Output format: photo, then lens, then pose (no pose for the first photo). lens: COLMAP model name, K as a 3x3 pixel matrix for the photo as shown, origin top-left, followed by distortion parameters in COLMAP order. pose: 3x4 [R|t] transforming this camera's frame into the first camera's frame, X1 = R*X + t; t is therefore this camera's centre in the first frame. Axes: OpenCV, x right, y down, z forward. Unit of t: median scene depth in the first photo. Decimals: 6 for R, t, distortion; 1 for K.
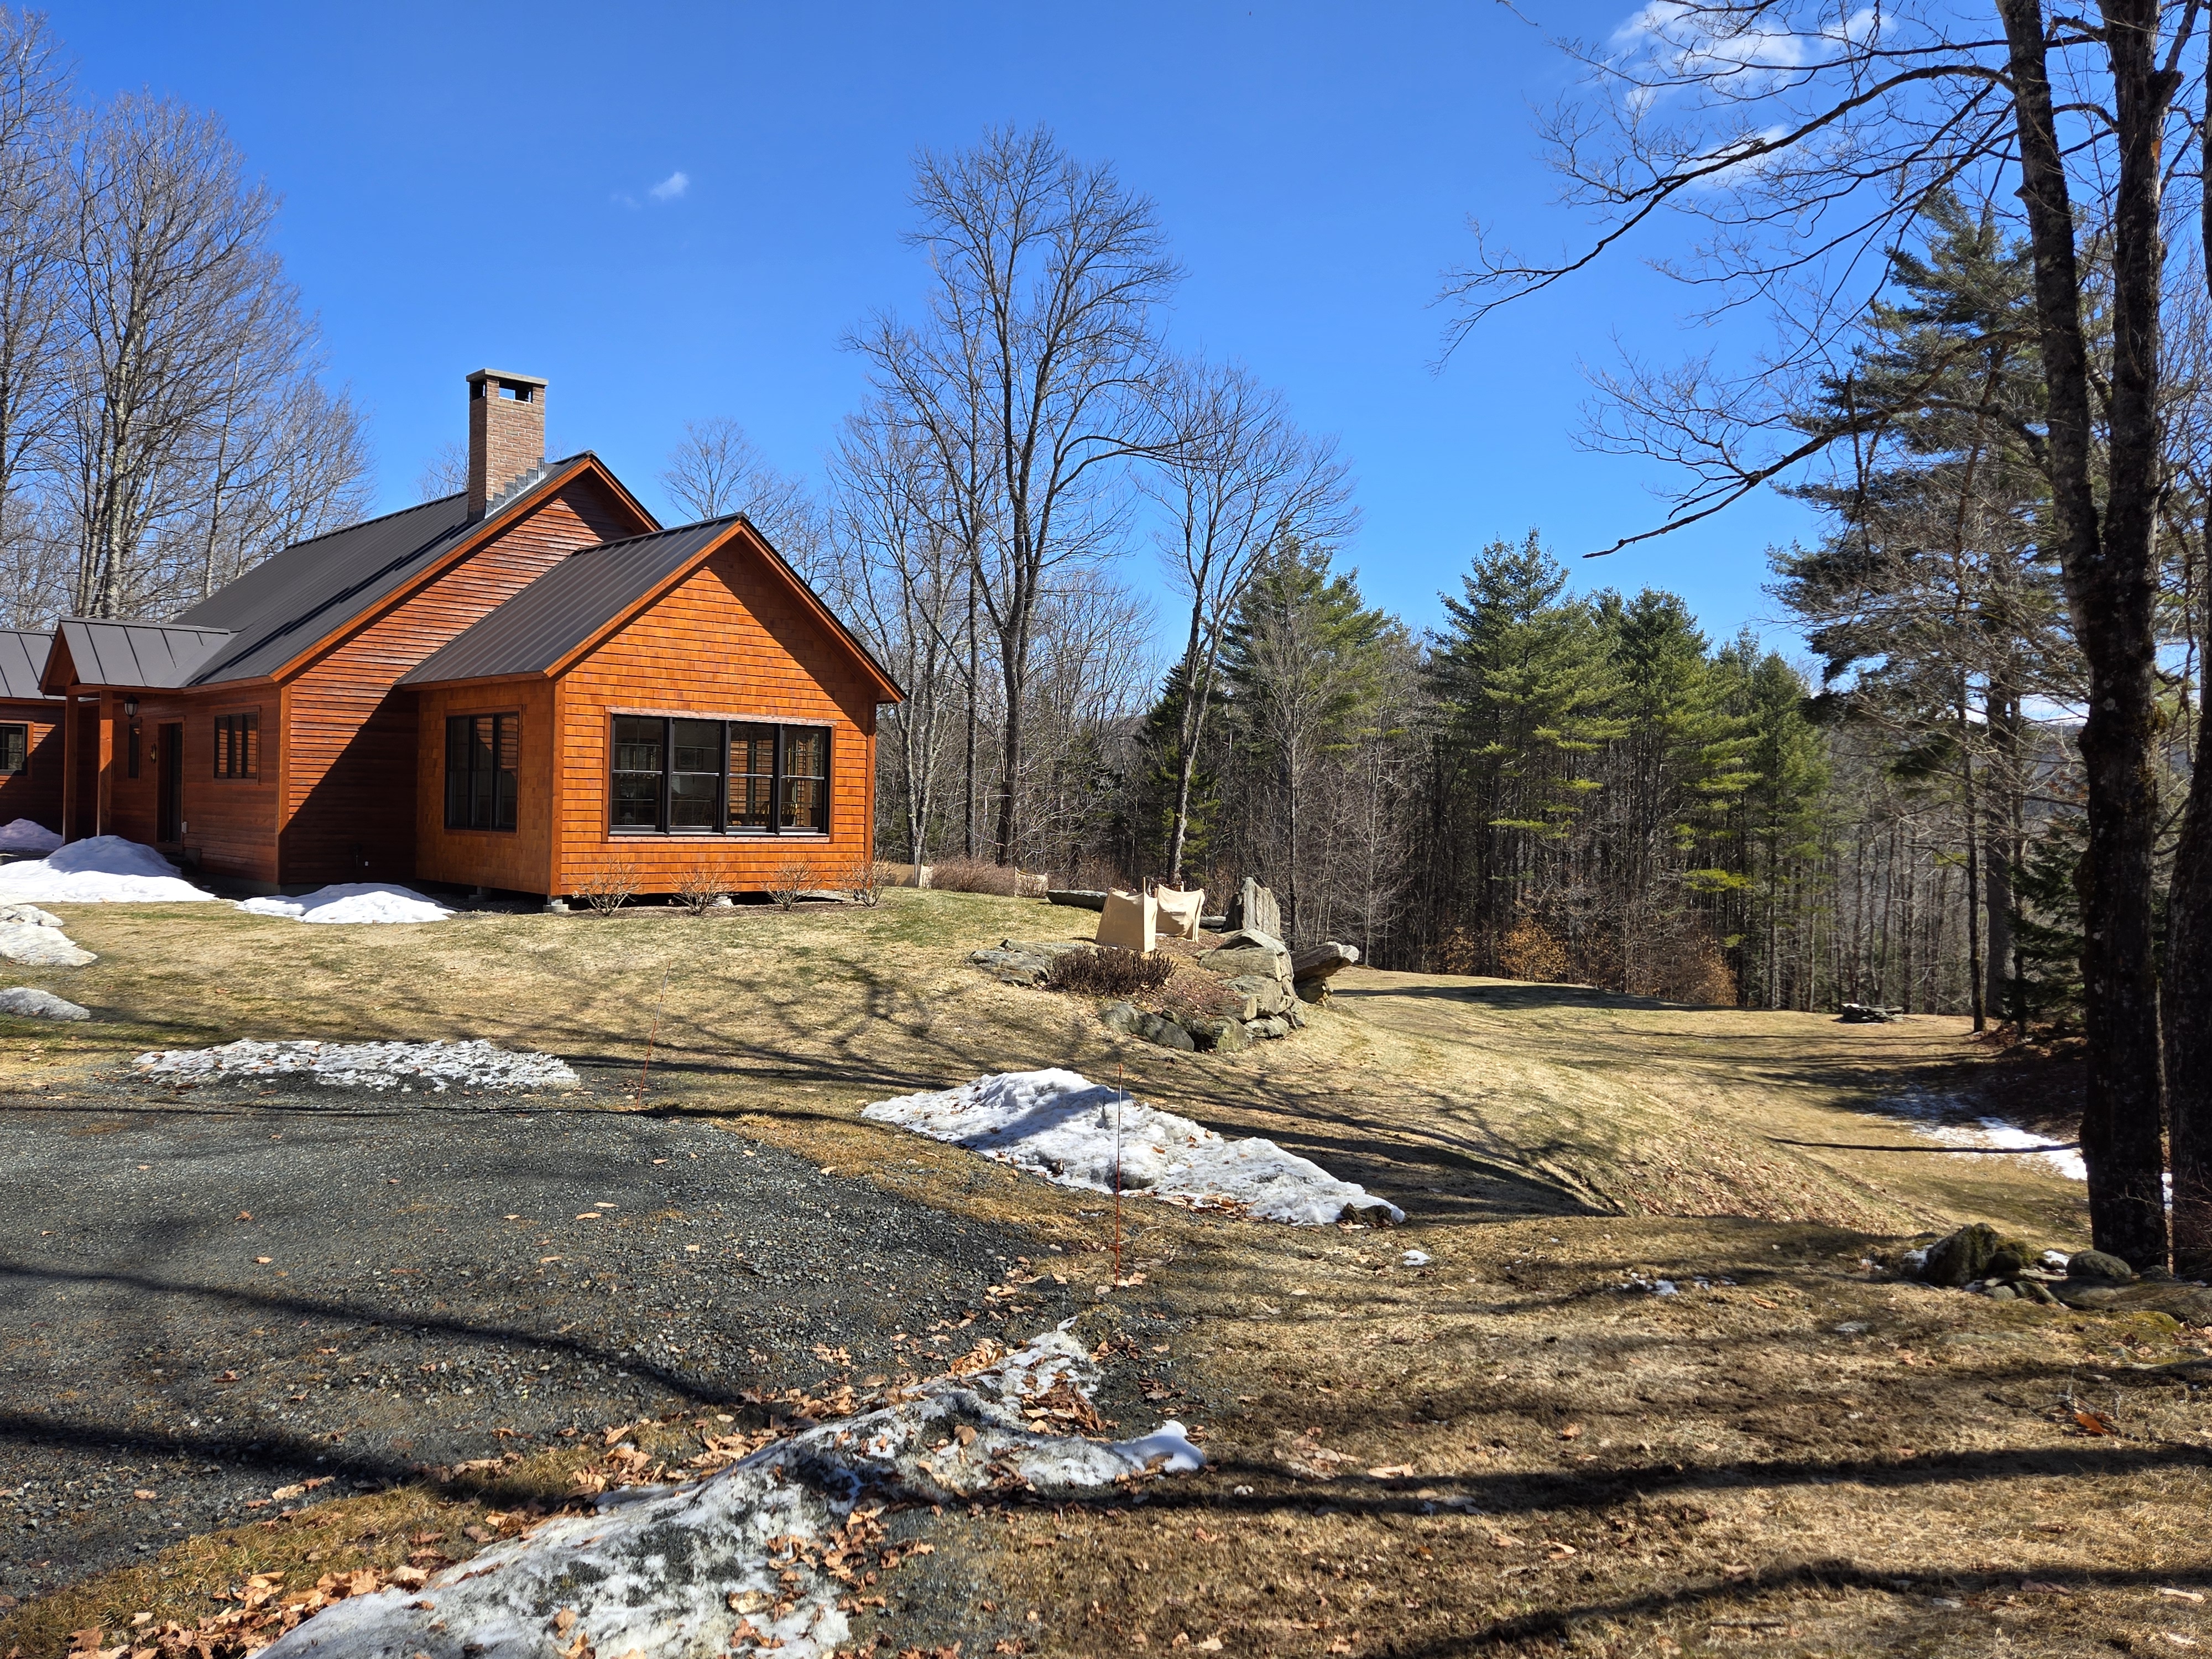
lens RADIAL K [[1707.8, 0, 1097.6], [0, 1707.8, 842.4], [0, 0, 1]] dist [0.090683, -0.064069]
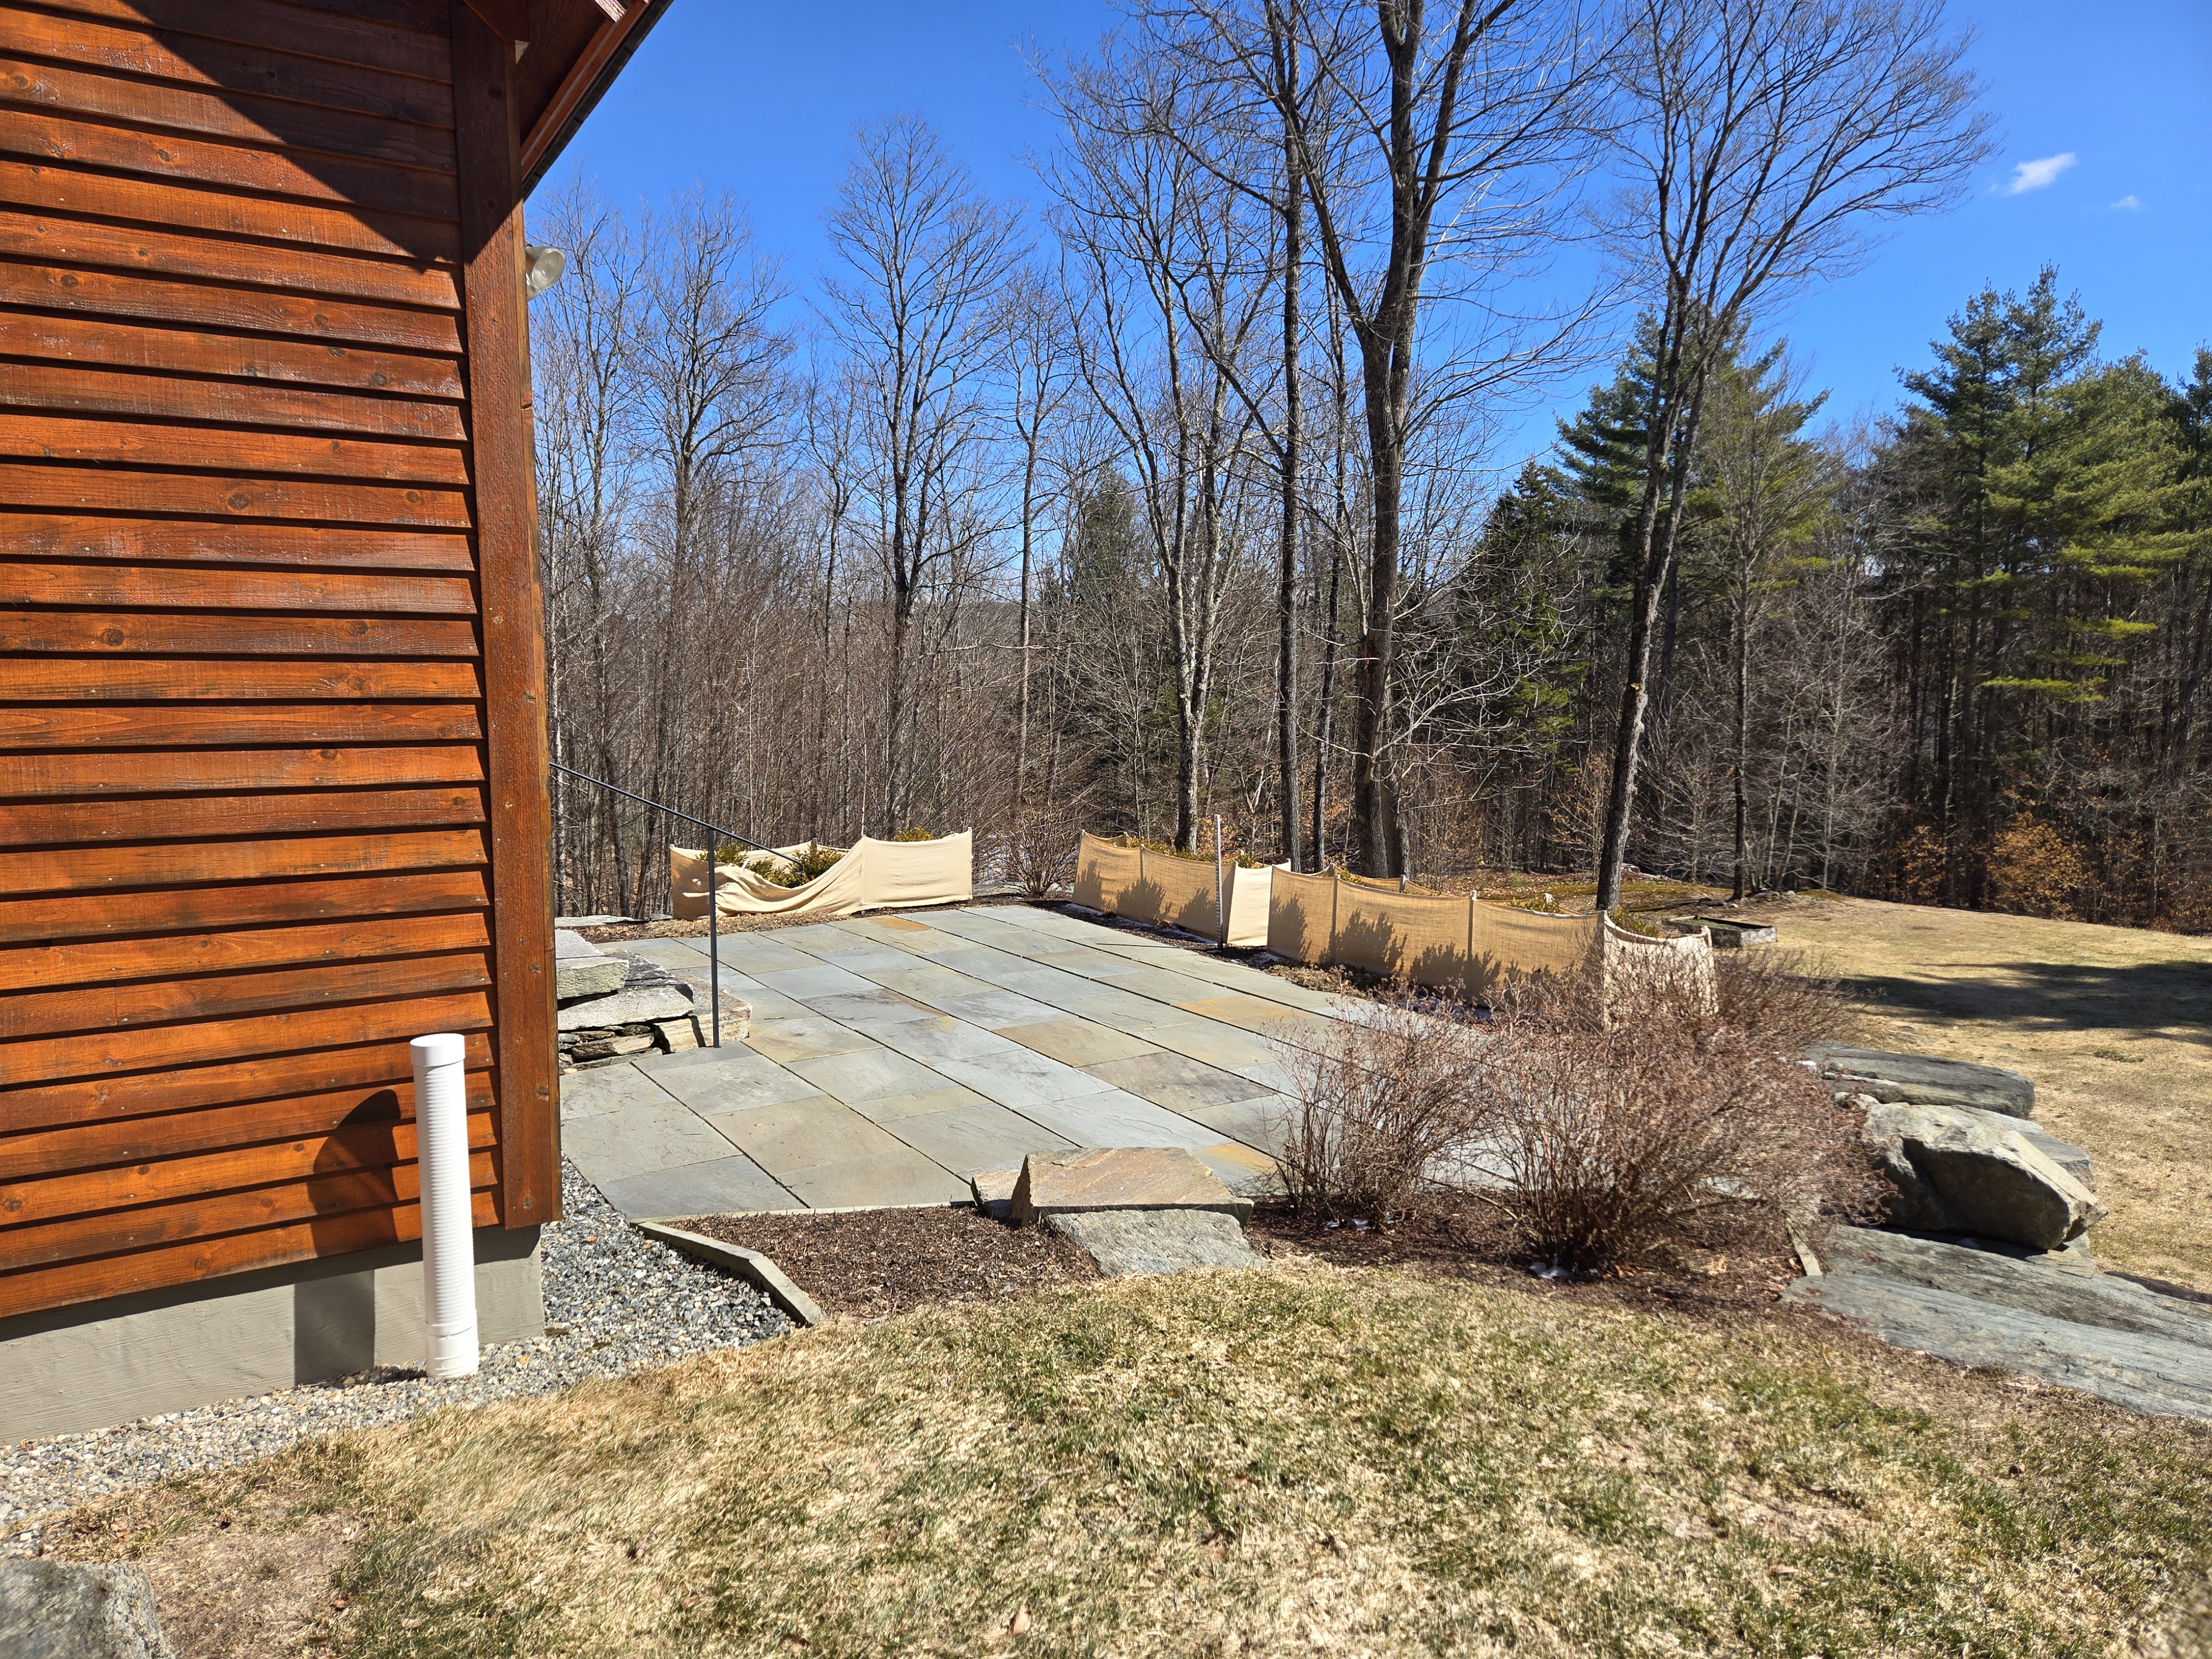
lens RADIAL K [[1707.8, 0, 1097.6], [0, 1707.8, 842.4], [0, 0, 1]] dist [0.090683, -0.064069]
pose [[0.987498, -0.006513, -0.157500, -0.024111], [0.018330, 0.997112, 0.073697, -0.005463], [0.156565, -0.075663, 0.984765, 0.213525]]
